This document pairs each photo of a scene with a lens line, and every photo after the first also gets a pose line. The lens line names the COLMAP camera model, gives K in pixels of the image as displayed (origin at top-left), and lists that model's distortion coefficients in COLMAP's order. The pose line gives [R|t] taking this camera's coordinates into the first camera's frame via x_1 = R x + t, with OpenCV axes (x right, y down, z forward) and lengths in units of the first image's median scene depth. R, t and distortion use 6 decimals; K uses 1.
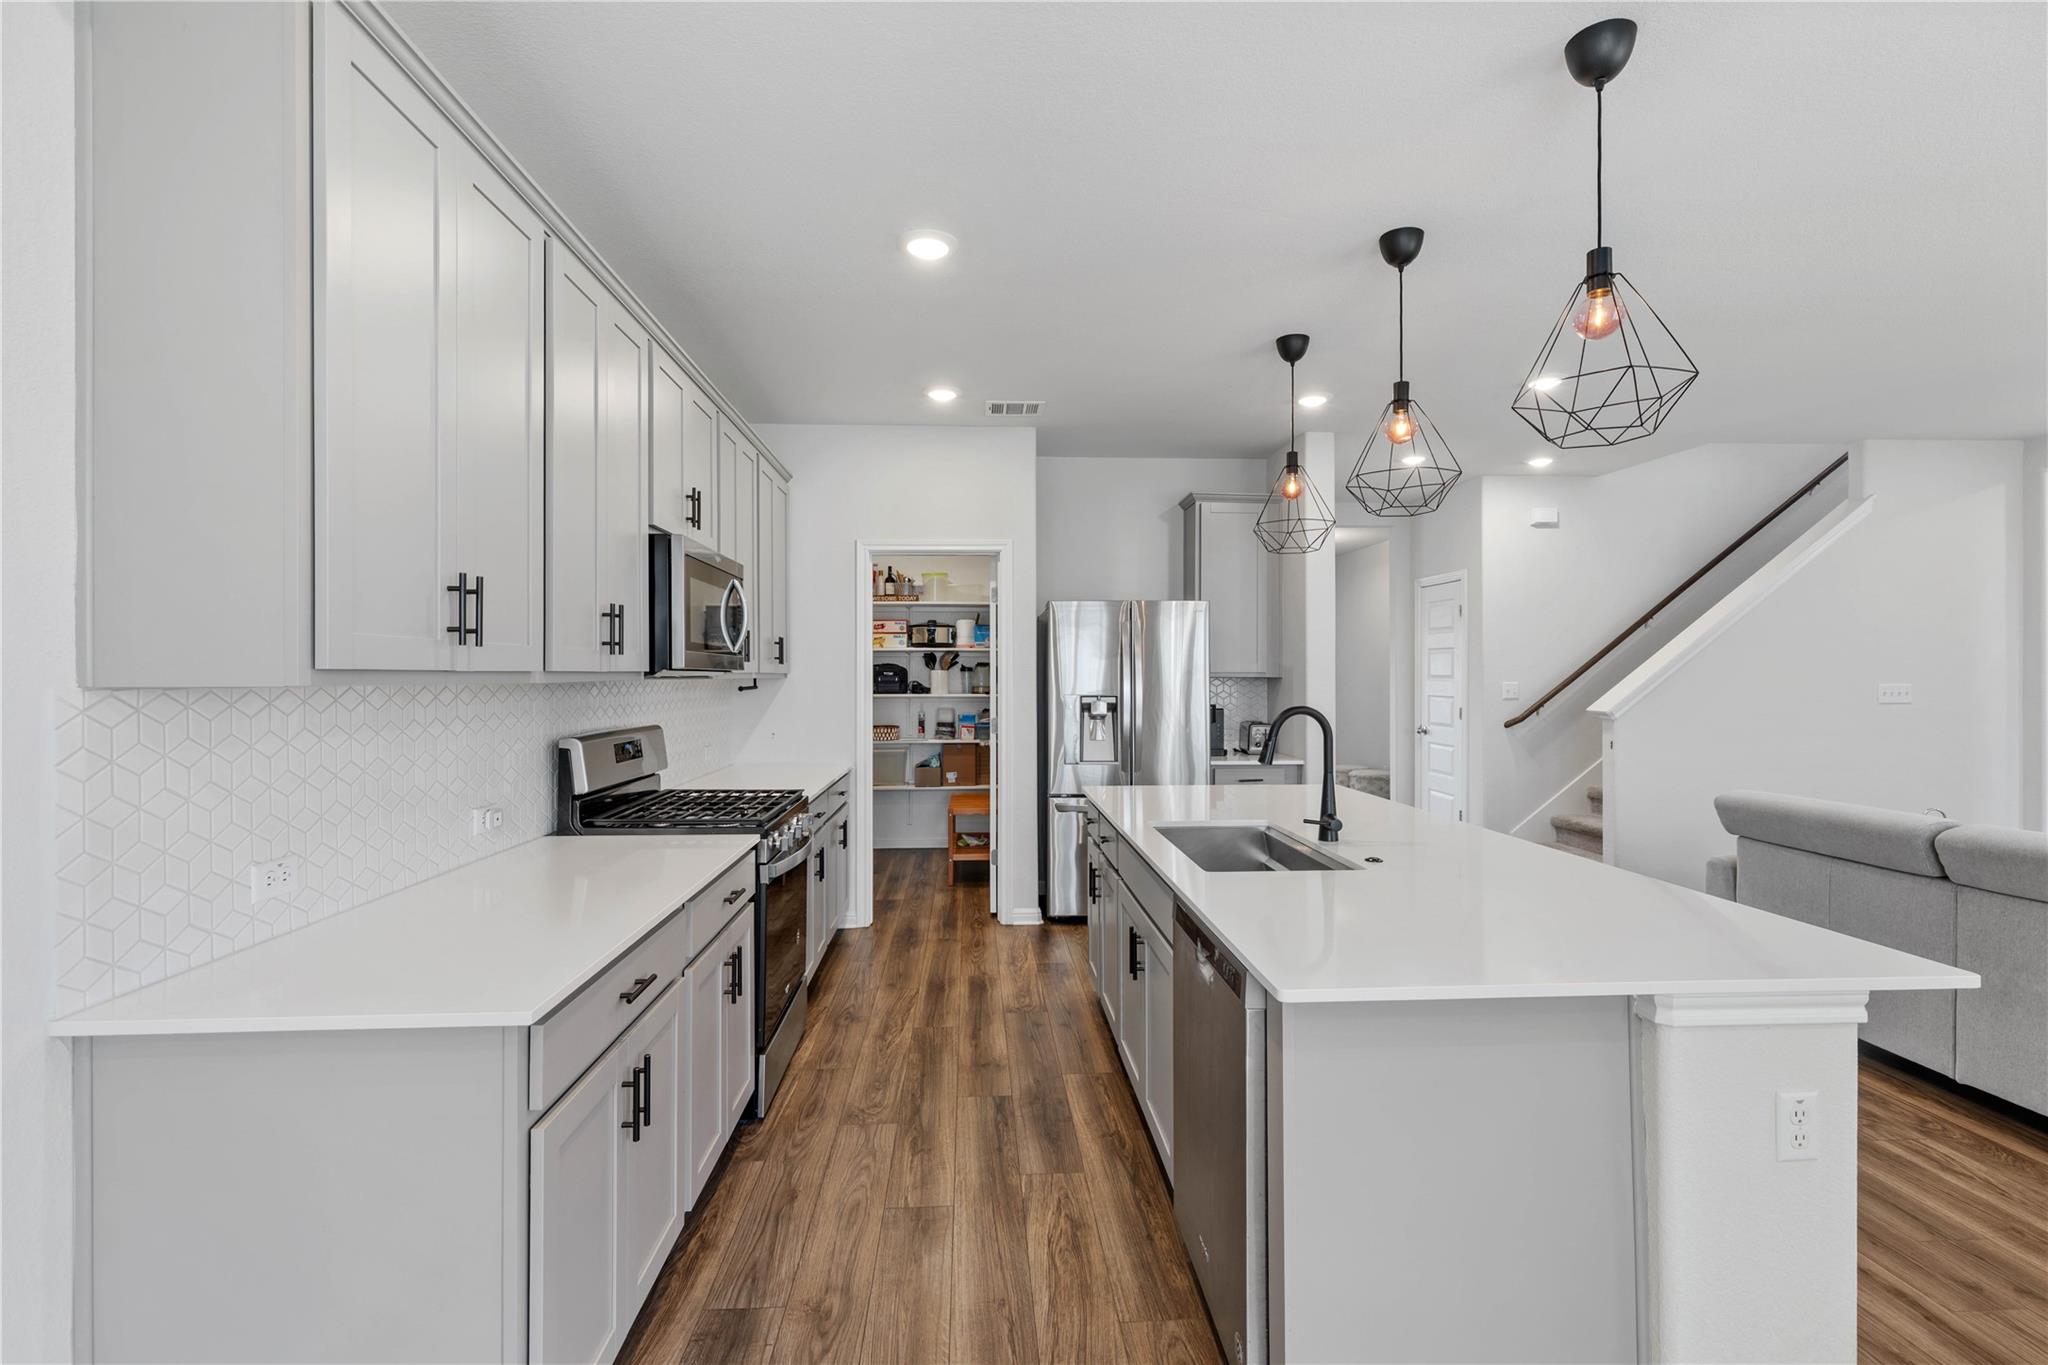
lens RADIAL K [[891.5, 0, 1030.8], [0, 891.5, 671.8], [0, 0, 1]] dist [0.002294, 0.000413]
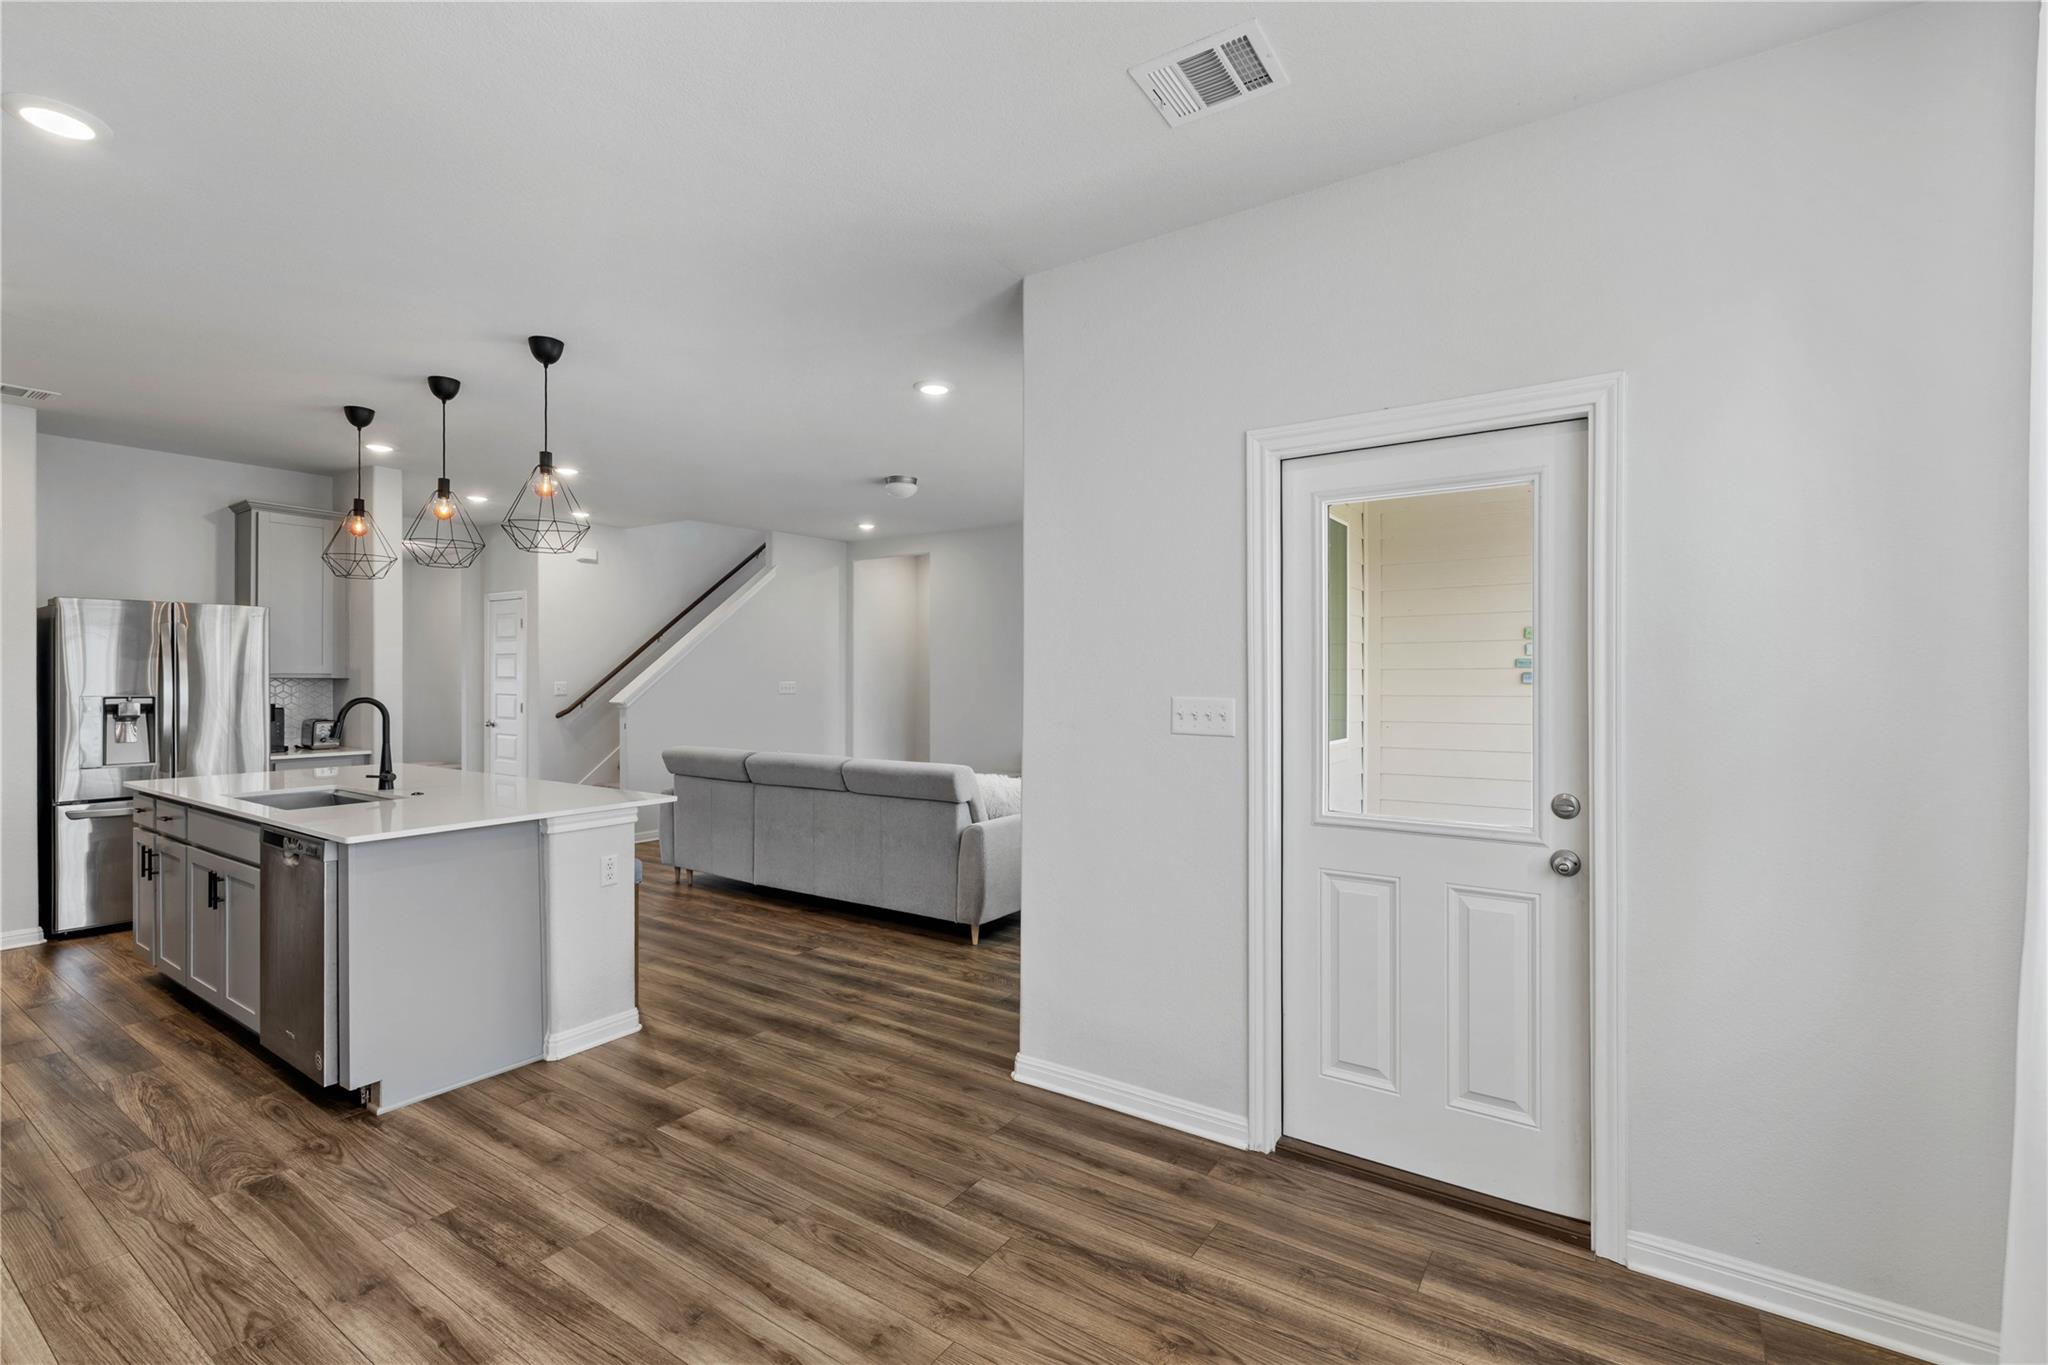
lens RADIAL K [[916.3, 0, 992.2], [0, 916.3, 679.2], [0, 0, 1]] dist [0.002623, 0.000483]
pose [[0.632633, -0.000267, 0.774452, -0.105901], [-0.004388, 0.999983, 0.003929, -0.000645], [-0.774440, -0.005883, 0.632620, -0.376827]]
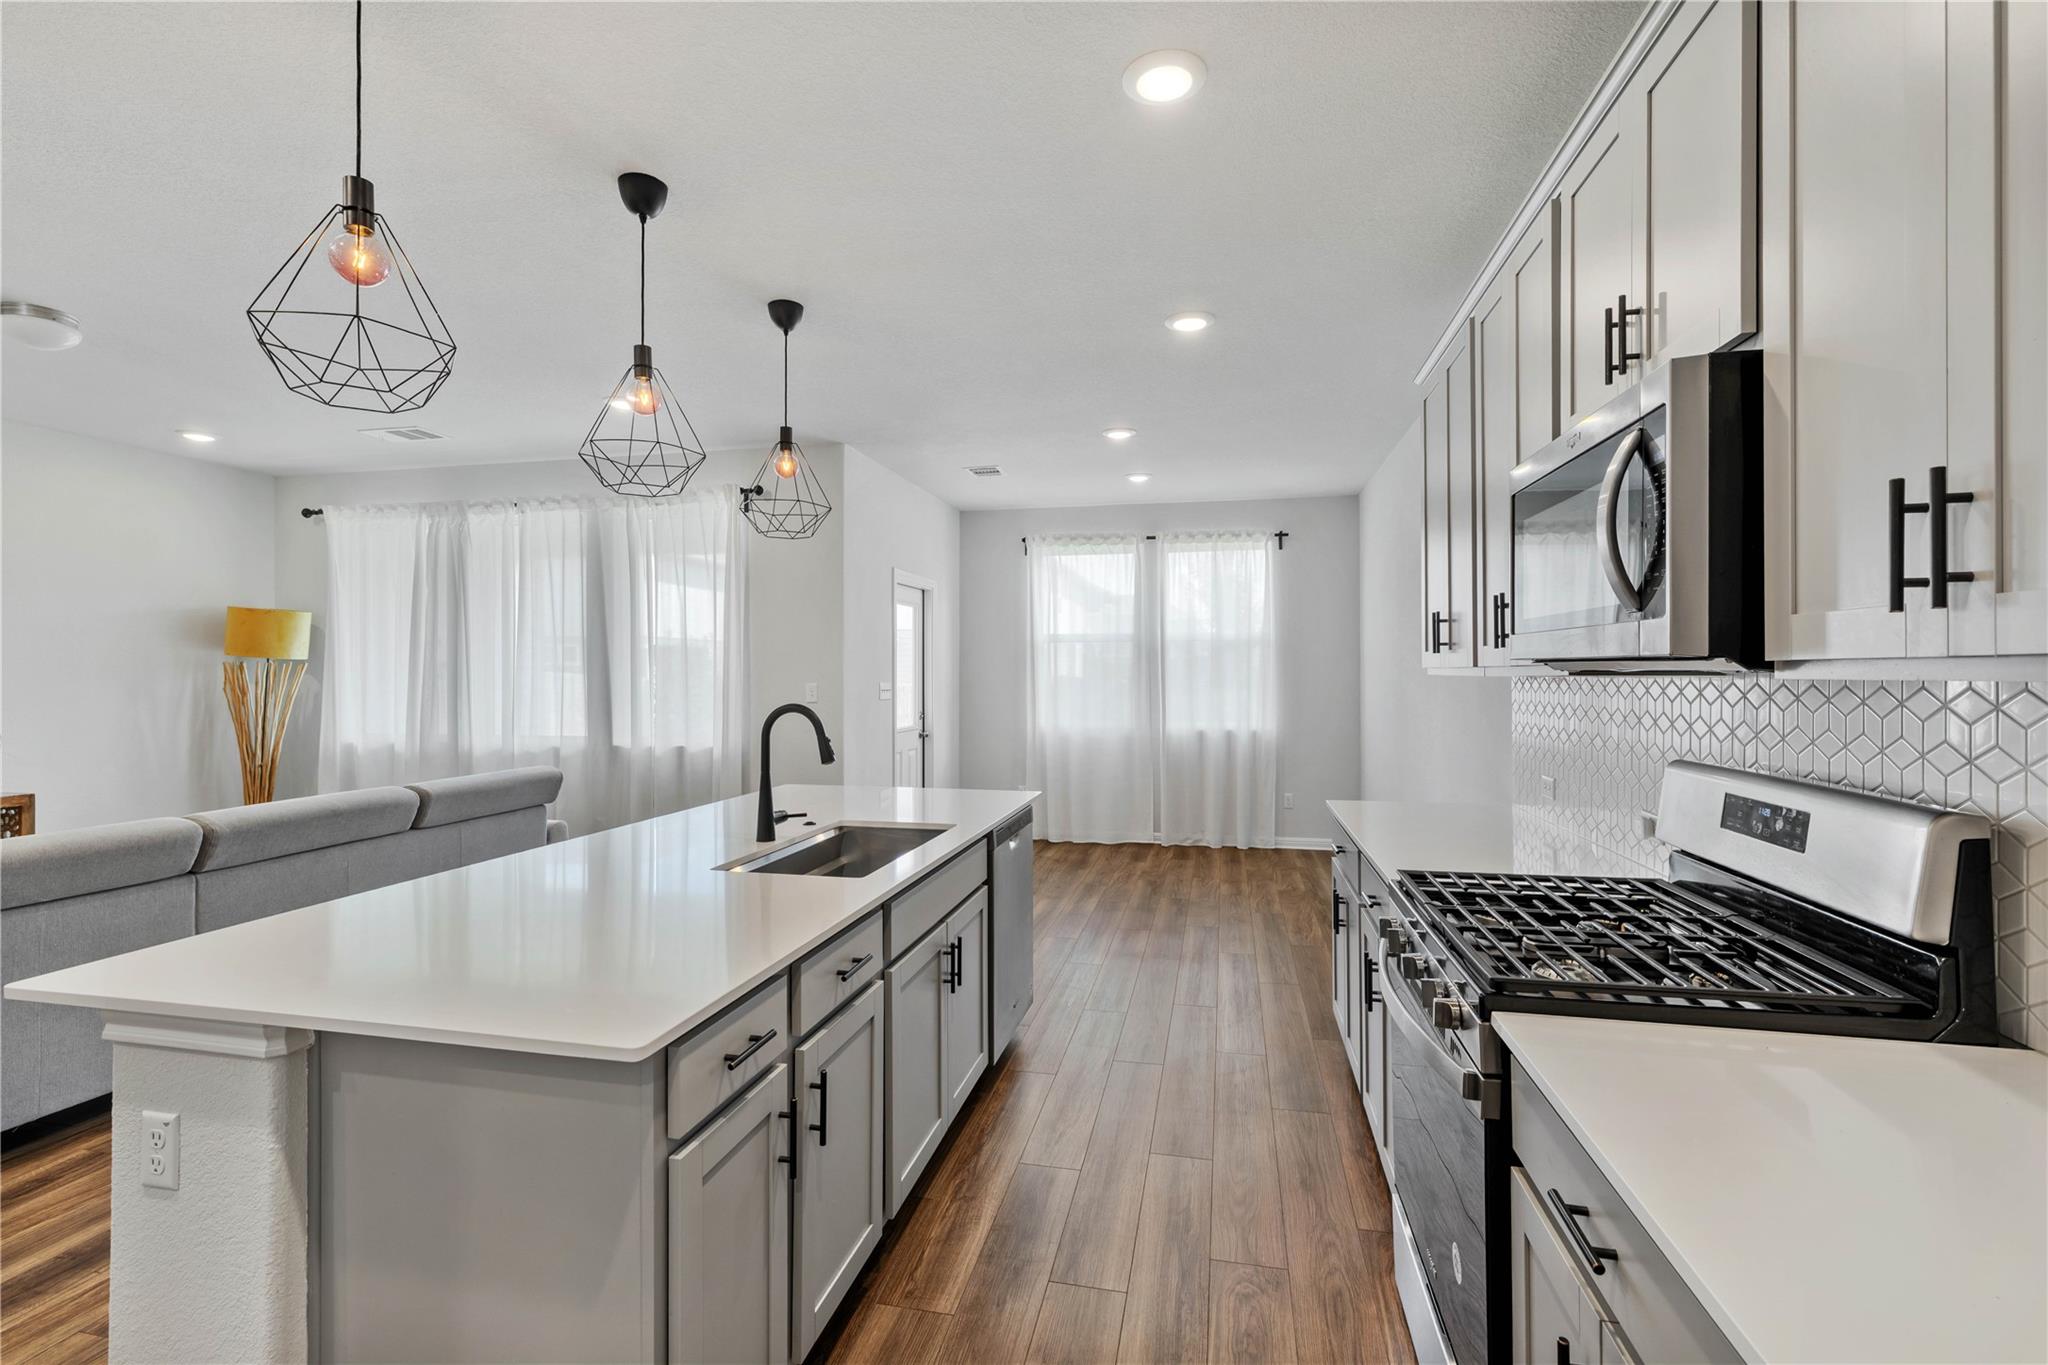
lens RADIAL K [[916.5, 0, 1041.8], [0, 916.5, 668.4], [0, 0, 1]] dist [0.001824, 0.000353]
pose [[-0.964848, 0.007192, 0.262710, -0.124158], [0.005188, 0.999952, -0.008323, 0.002054], [-0.262758, -0.006668, -0.964839, 1.017452]]
